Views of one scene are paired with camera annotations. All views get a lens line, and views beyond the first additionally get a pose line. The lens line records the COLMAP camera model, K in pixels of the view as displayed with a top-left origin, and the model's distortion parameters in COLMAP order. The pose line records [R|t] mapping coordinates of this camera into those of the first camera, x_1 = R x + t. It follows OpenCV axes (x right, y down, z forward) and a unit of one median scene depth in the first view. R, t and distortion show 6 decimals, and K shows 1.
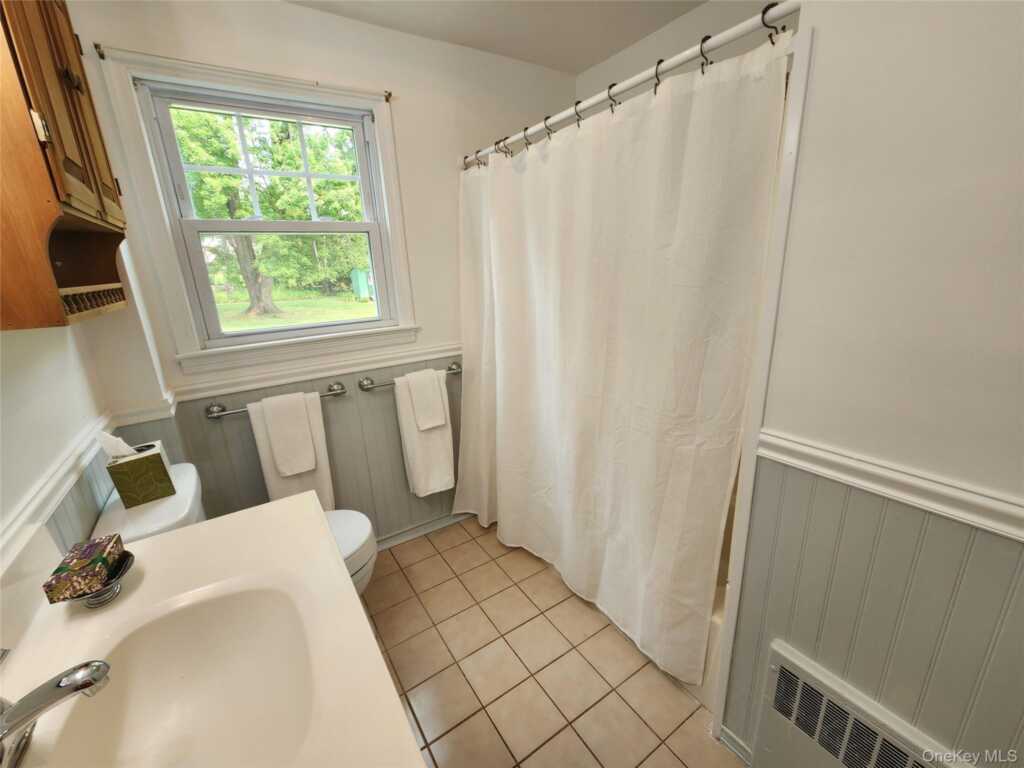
lens RADIAL K [[418.3, 0, 510.2], [0, 418.3, 386.3], [0, 0, 1]] dist [0.007876, 0.000176]
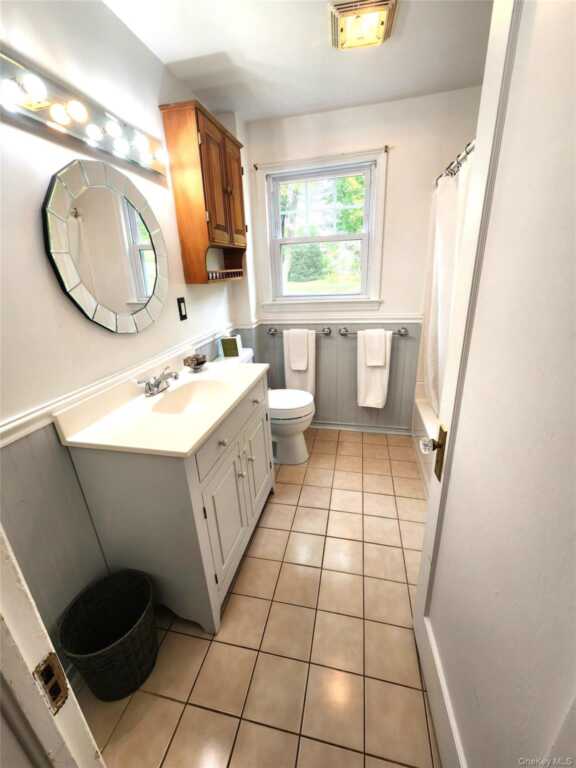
lens RADIAL K [[313.8, 0, 286.6], [0, 313.8, 381.4], [0, 0, 1]] dist [0.007876, 0.000176]
pose [[0.697170, 0.257234, -0.669167, 0.456020], [-0.191039, 0.966319, 0.172428, 0.016150], [0.690983, 0.007625, 0.722830, -0.098691]]
